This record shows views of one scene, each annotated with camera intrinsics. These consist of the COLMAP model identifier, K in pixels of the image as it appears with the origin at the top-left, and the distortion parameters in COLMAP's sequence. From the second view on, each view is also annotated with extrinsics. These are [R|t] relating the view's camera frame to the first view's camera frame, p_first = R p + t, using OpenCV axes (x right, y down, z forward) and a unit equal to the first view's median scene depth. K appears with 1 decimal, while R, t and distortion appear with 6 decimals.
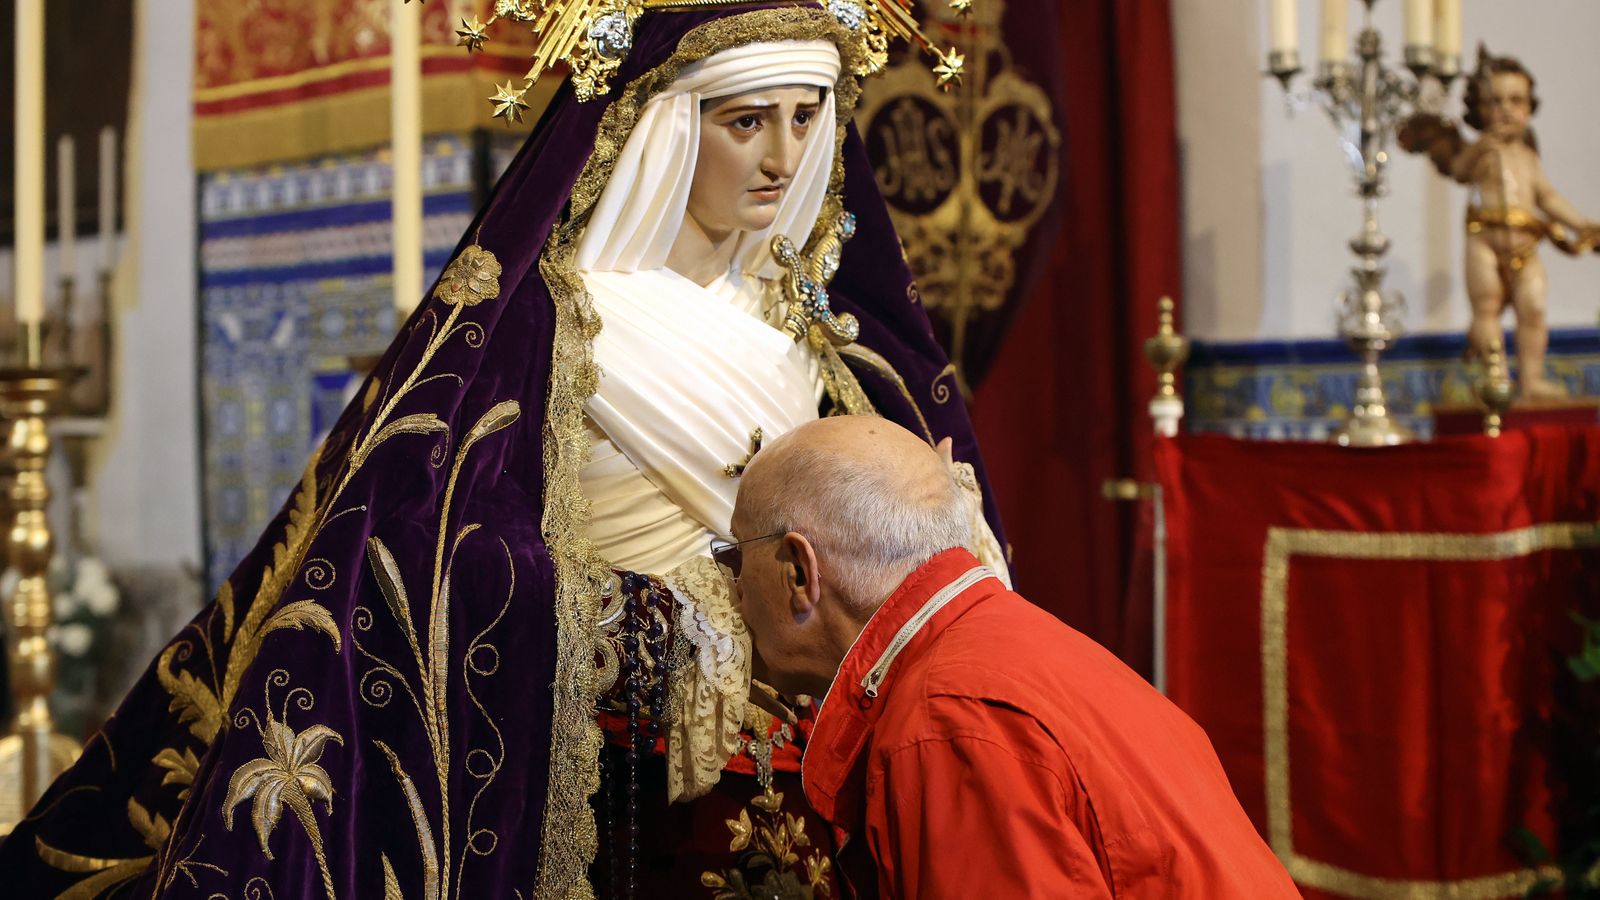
lens RADIAL K [[3327.7, 0, 795.8], [0, 3327.7, 522.9], [0, 0, 1]] dist [-0.141366, -0.494482]
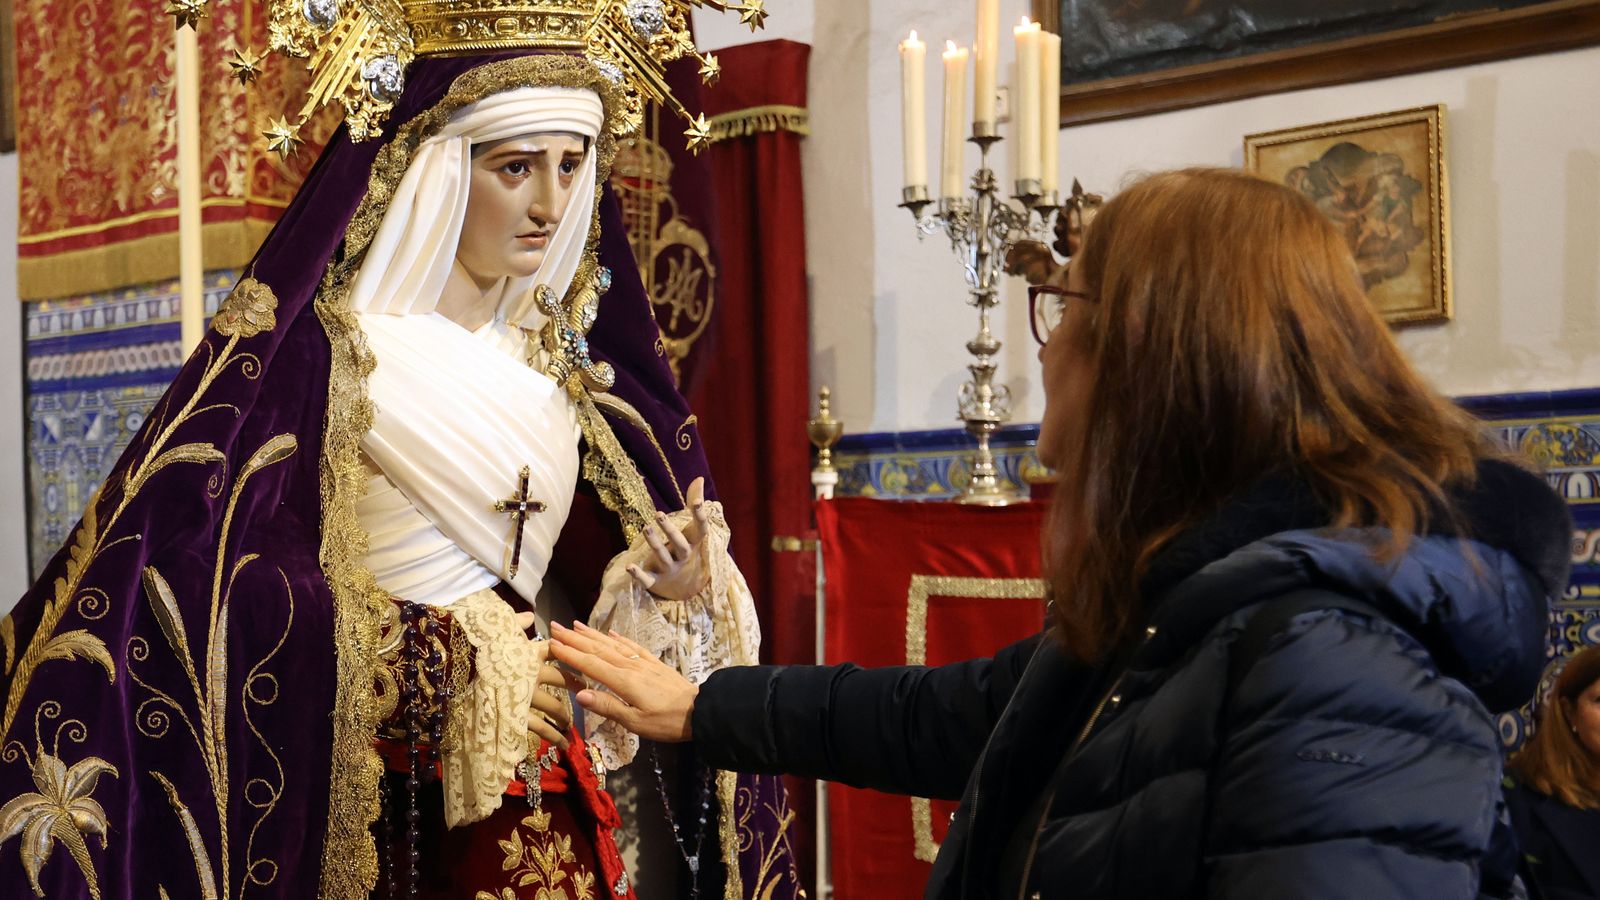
lens RADIAL K [[2260.7, 0, 663.4], [0, 2260.7, 622.9], [0, 0, 1]] dist [0.016318, 0.039178]
pose [[0.996399, -0.004875, 0.084645, -0.028871], [0.003668, 0.999890, 0.014400, 0.011023], [-0.084706, -0.014037, 0.996307, 0.287683]]
